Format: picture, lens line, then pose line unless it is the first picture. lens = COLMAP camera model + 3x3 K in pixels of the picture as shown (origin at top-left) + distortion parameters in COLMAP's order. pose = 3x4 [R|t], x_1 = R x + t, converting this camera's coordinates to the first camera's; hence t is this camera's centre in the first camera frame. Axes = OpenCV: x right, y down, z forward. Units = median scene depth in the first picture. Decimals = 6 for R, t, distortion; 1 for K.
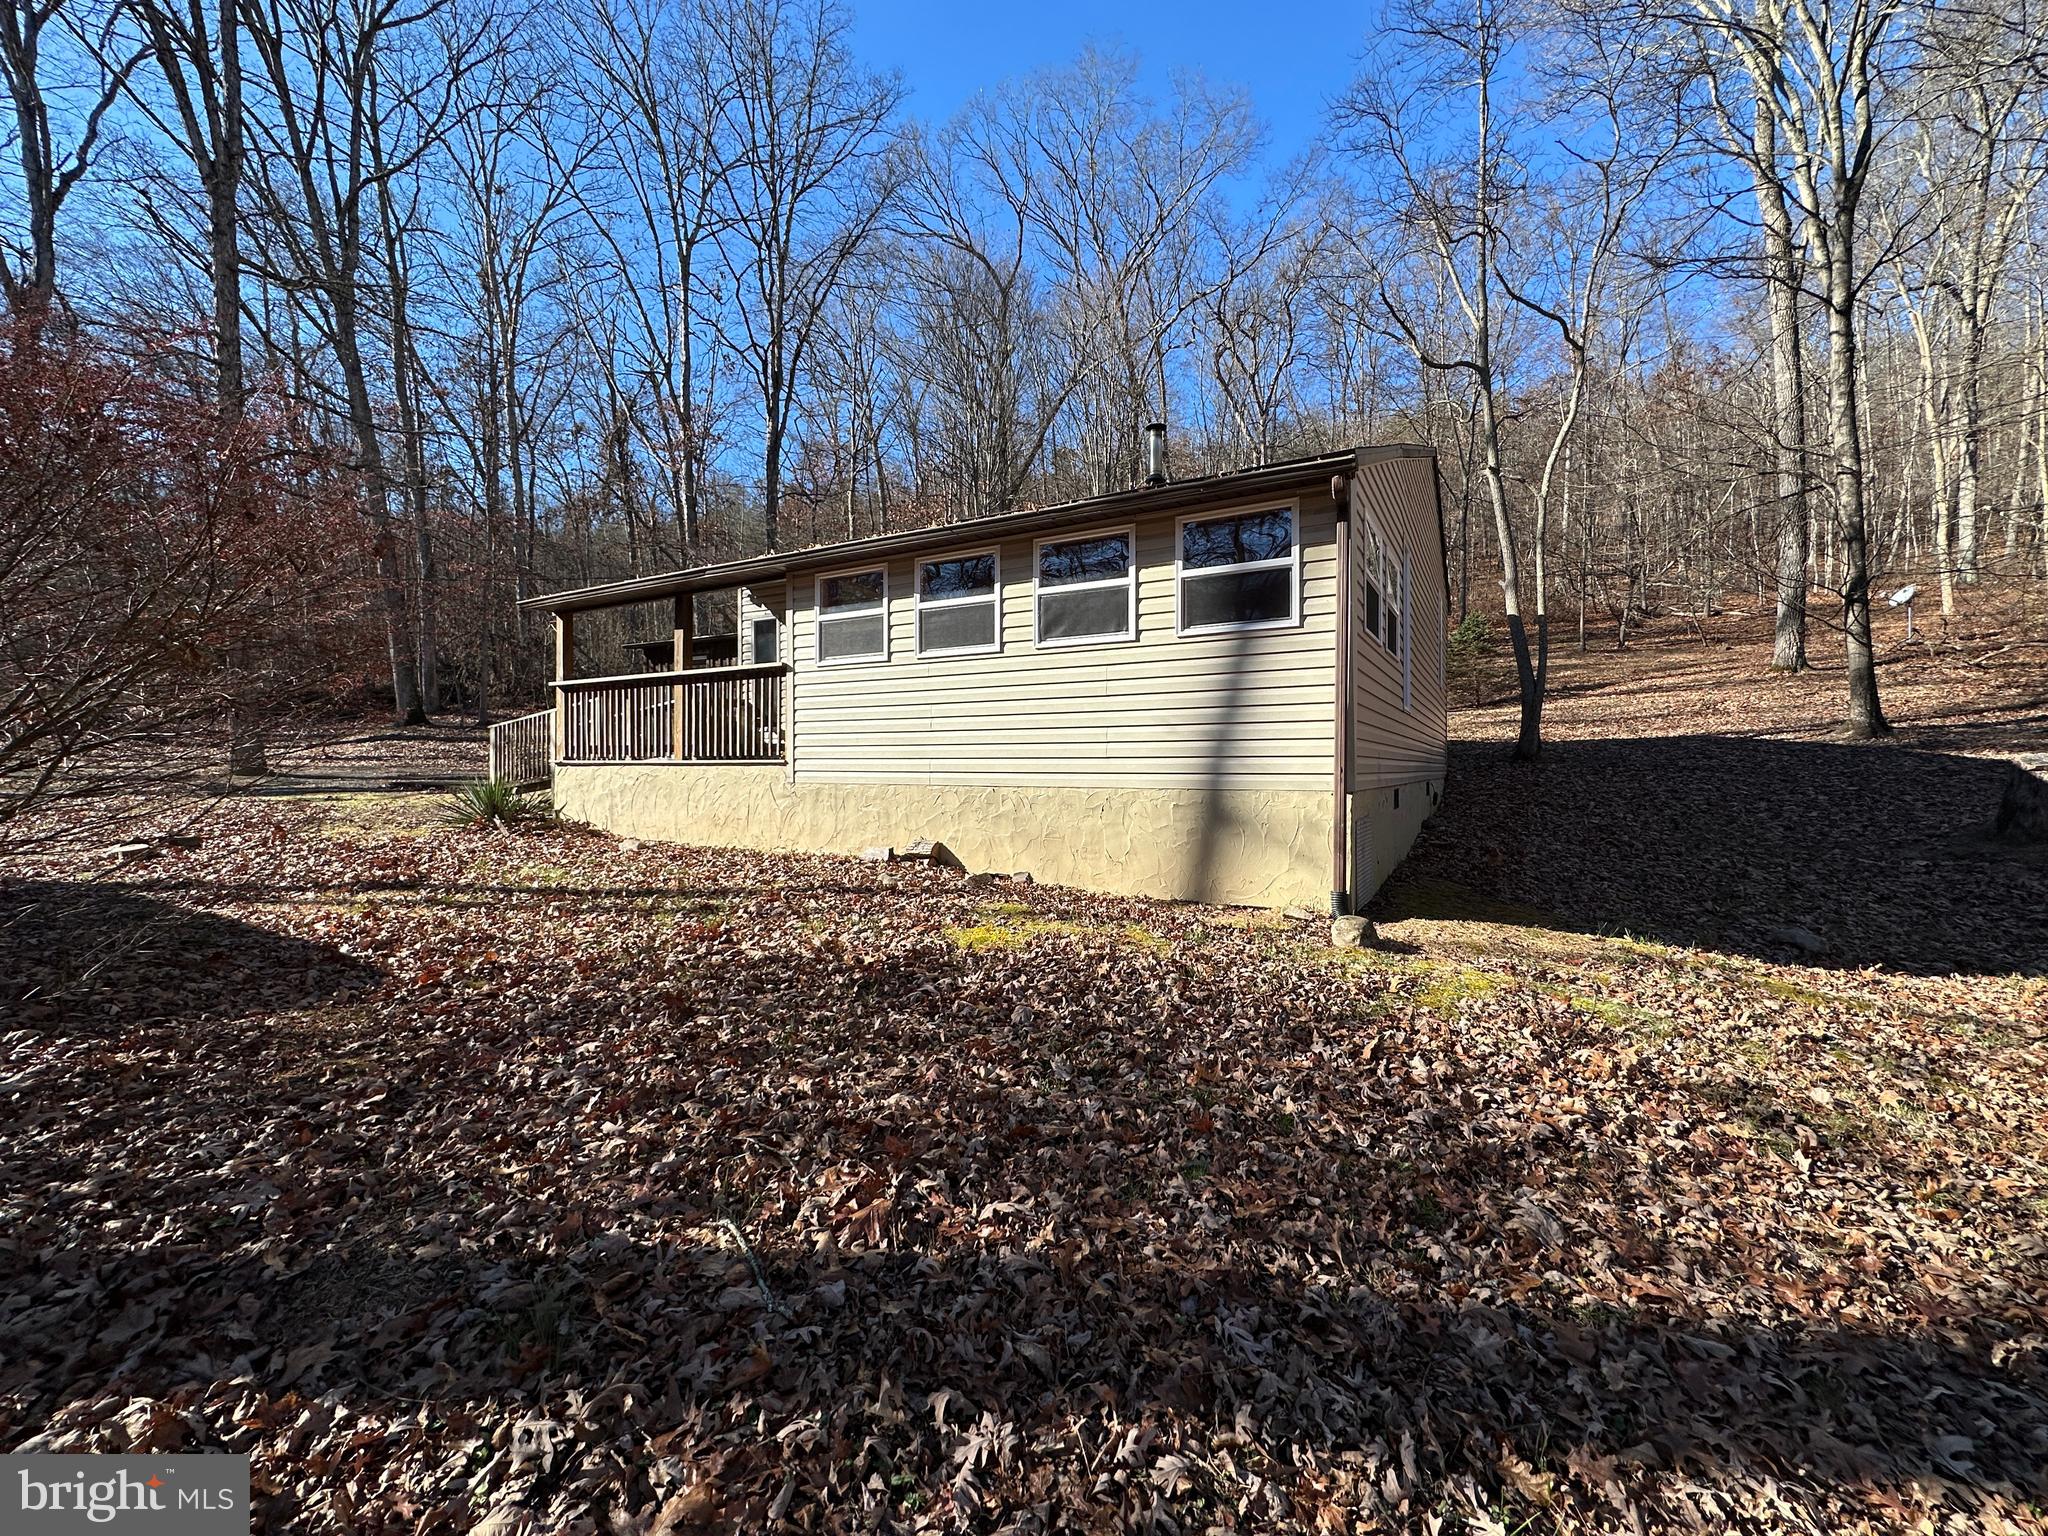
lens RADIAL K [[812.6, 0, 1024.0], [0, 812.6, 768.0], [0, 0, 1]] dist [-0.000285, -0.000259]
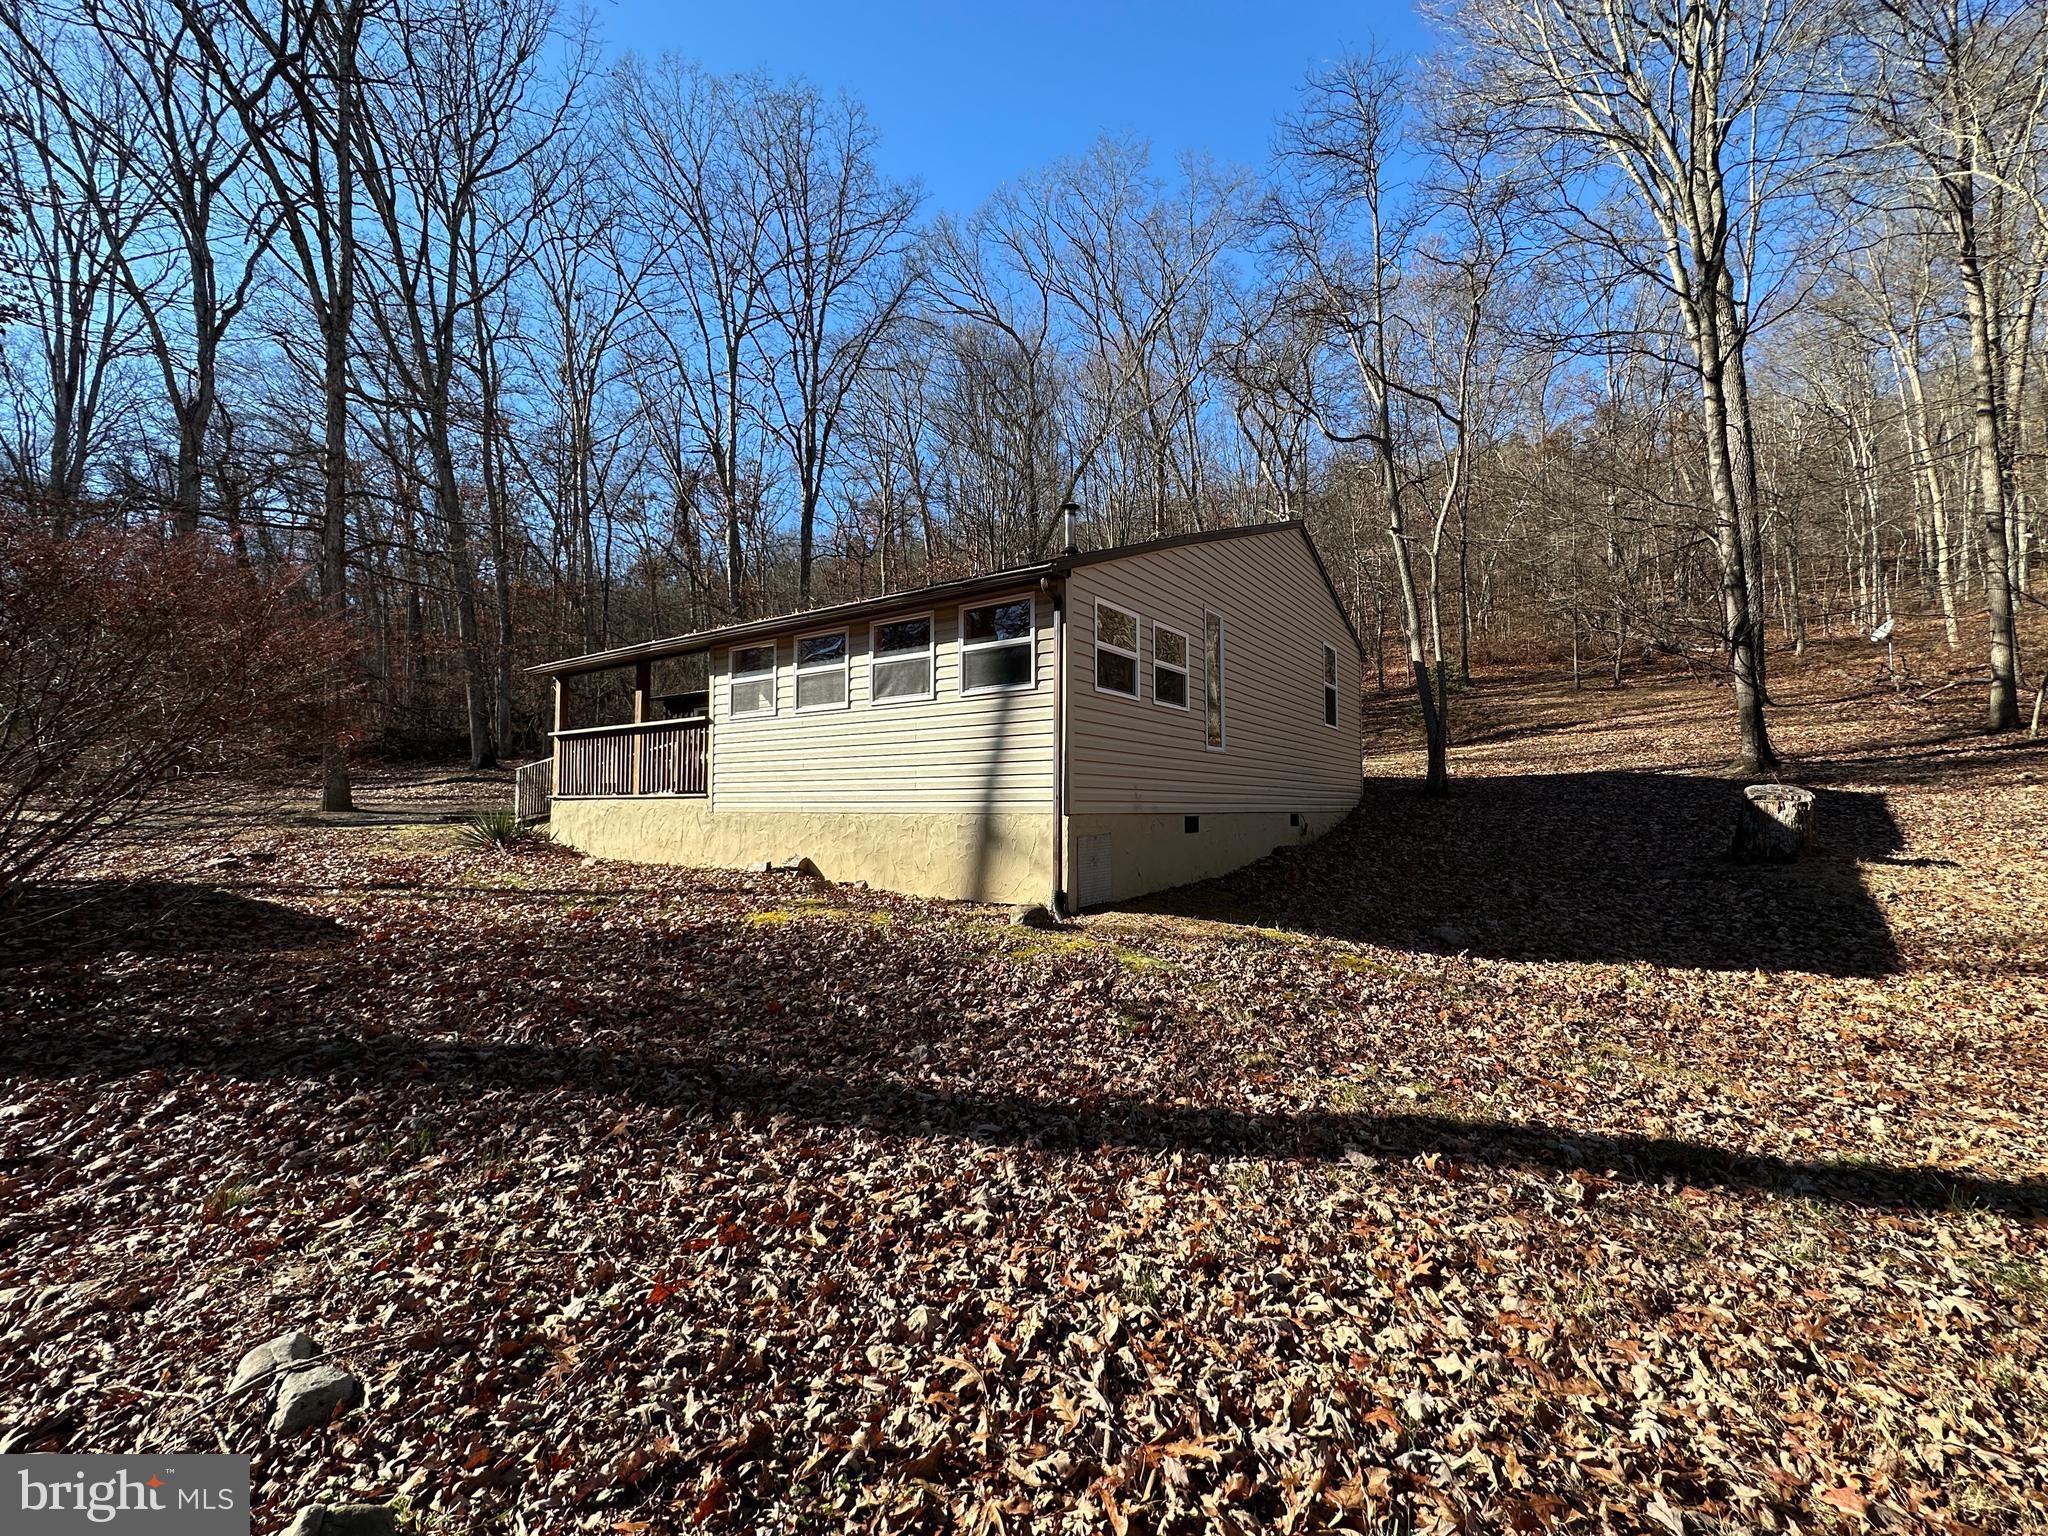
lens RADIAL K [[813.8, 0, 1024.0], [0, 813.8, 768.0], [0, 0, 1]] dist [0.000310, 0.000016]
pose [[0.996491, -0.005408, -0.083526, 0.180577], [0.001208, 0.998736, -0.050248, 0.008448], [0.083692, 0.049971, 0.995238, -0.128186]]
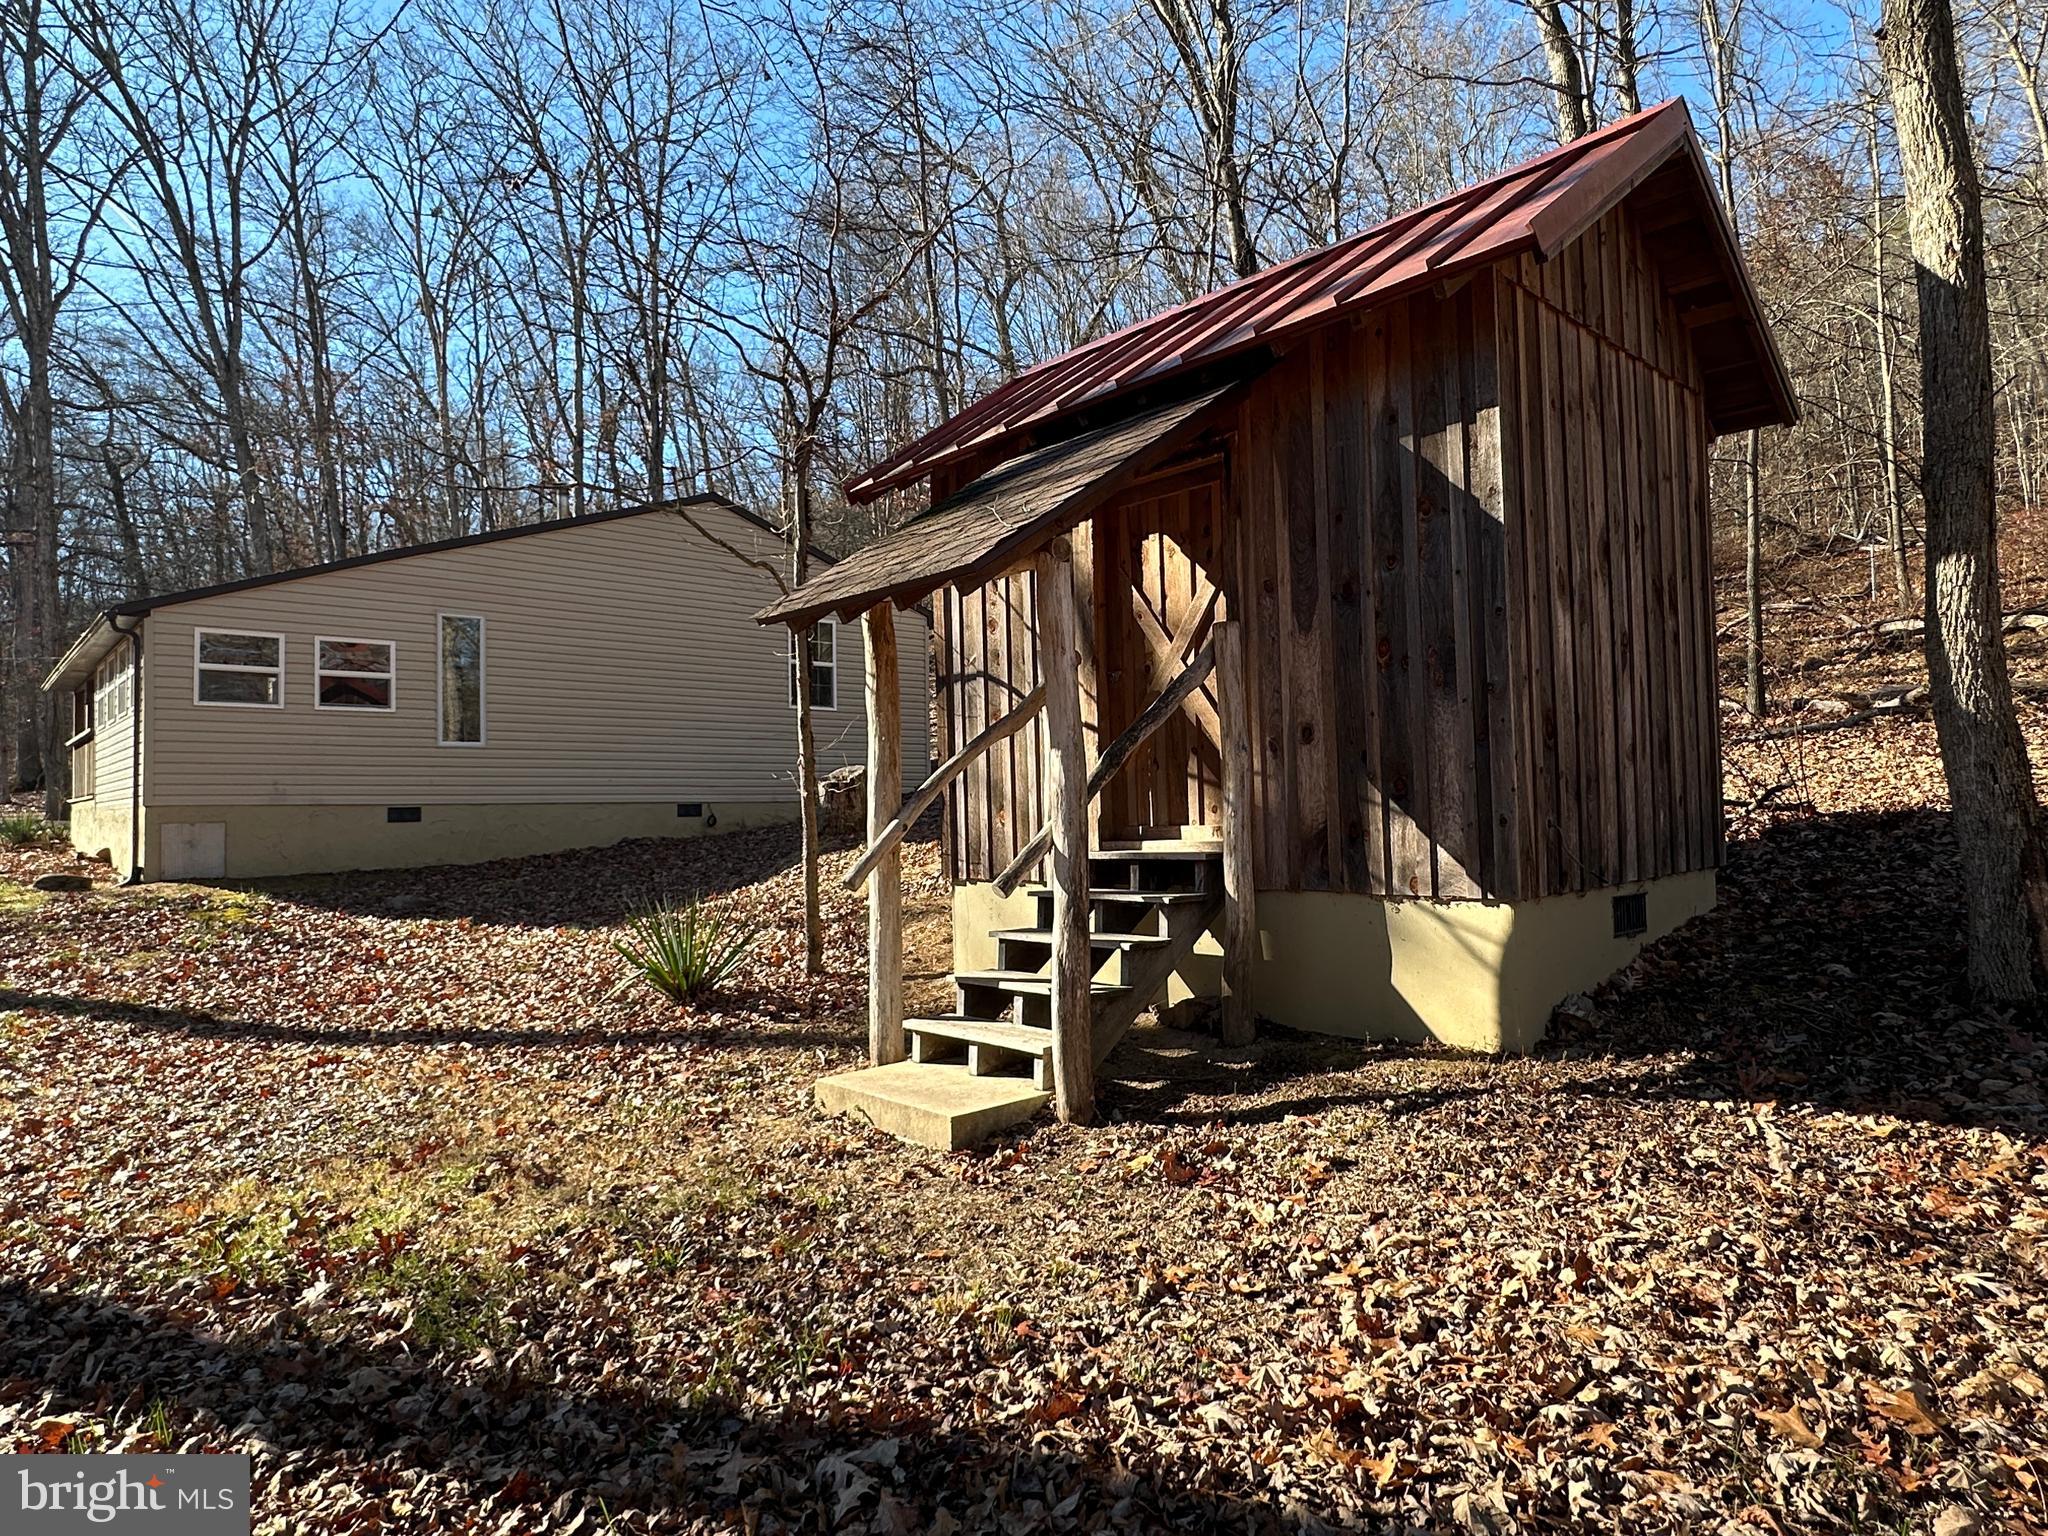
lens RADIAL K [[1183.6, 0, 1024.0], [0, 1183.6, 768.0], [0, 0, 1]] dist [0.011427, -0.000721]
pose [[0.953703, -0.029453, -0.299303, 1.150226], [0.018783, 0.999083, -0.038465, 0.031164], [0.300162, 0.031062, 0.953382, -0.305456]]
